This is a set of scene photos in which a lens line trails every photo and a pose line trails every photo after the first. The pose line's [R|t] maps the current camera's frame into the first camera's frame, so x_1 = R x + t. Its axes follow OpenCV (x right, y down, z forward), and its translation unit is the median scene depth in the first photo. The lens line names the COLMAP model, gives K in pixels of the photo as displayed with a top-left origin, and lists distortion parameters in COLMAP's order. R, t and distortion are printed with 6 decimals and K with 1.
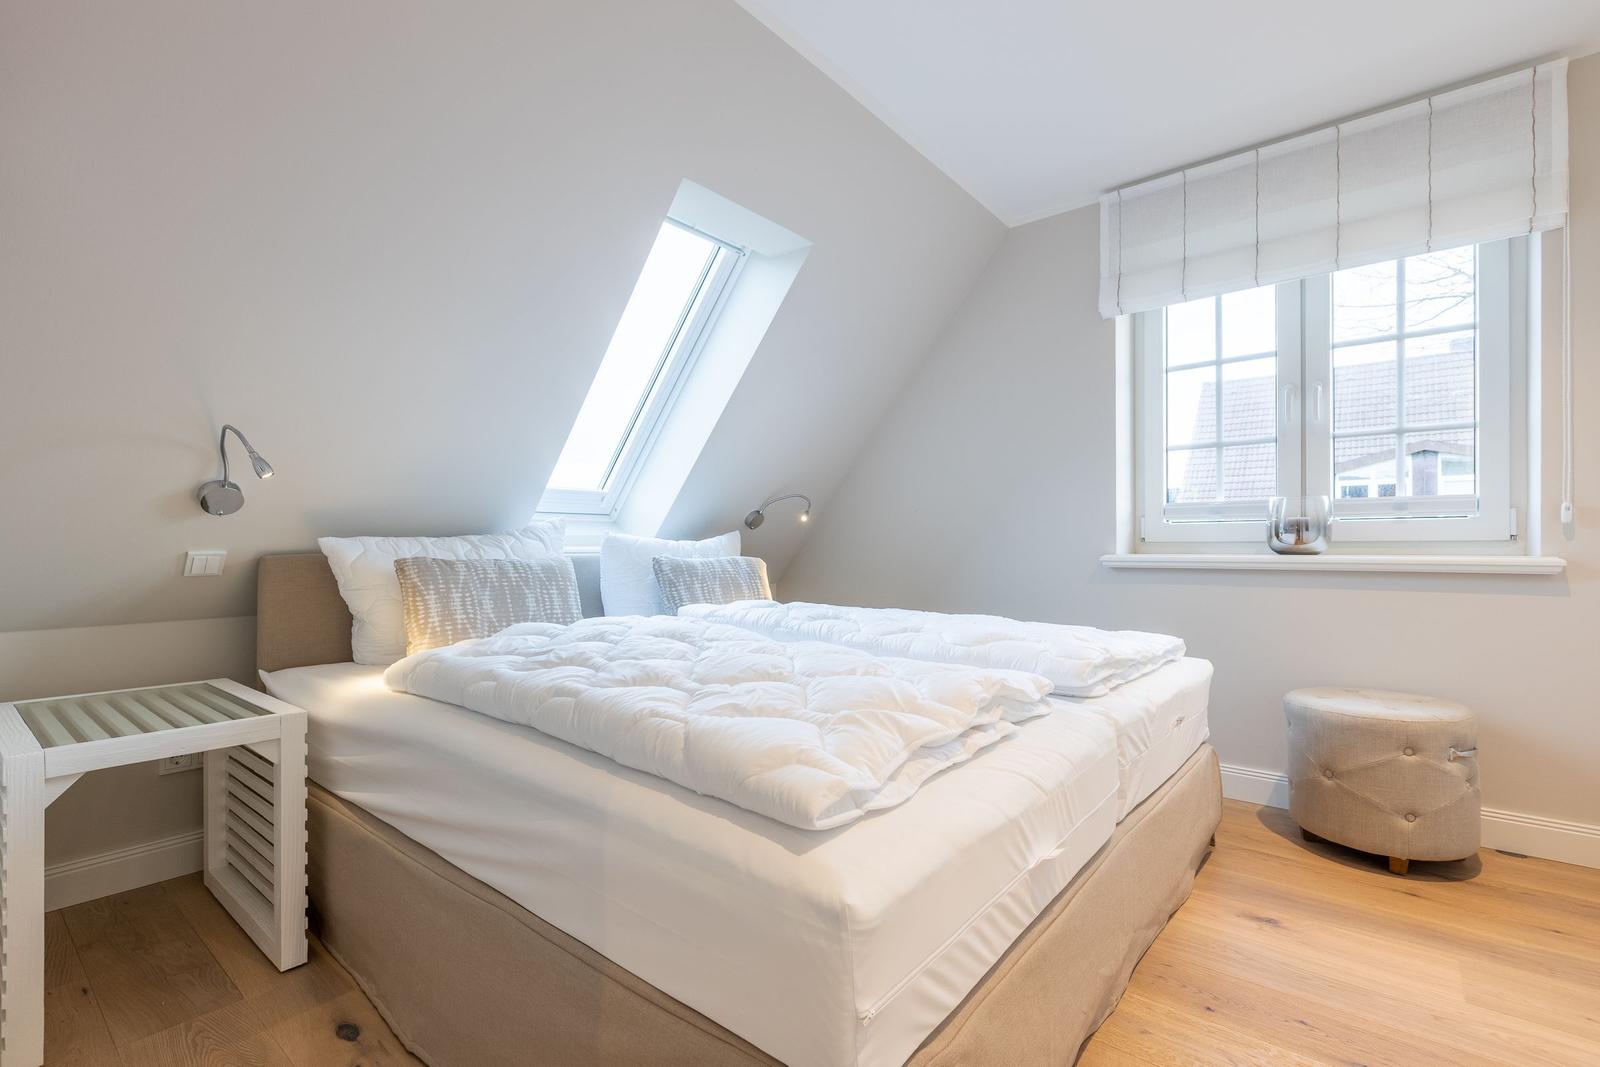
lens RADIAL K [[720.3, 0, 806.8], [0, 720.3, 547.1], [0, 0, 1]] dist [0.000704, 0.000278]
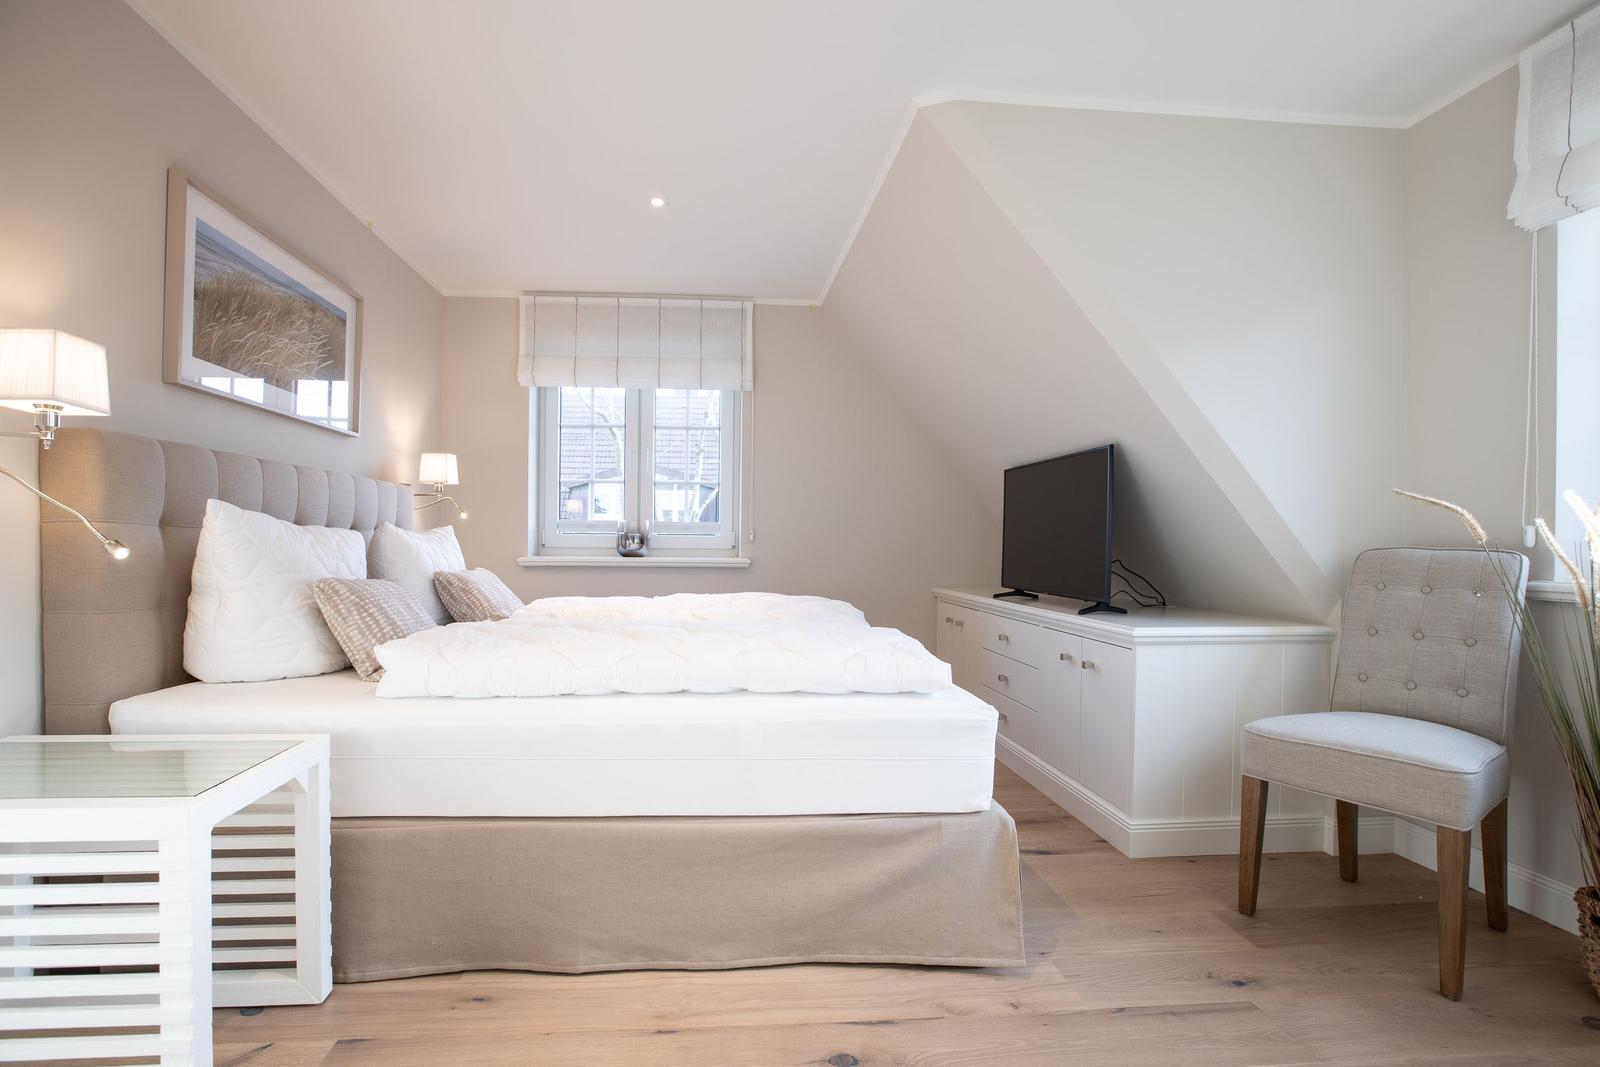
lens RADIAL K [[930.4, 0, 795.8], [0, 930.4, 556.2], [0, 0, 1]] dist [0.000380, 0.000179]
pose [[0.700680, 0.004988, 0.713458, -0.487916], [-0.009369, 0.999954, 0.002210, 0.002147], [-0.713414, -0.008233, 0.700694, -0.627668]]
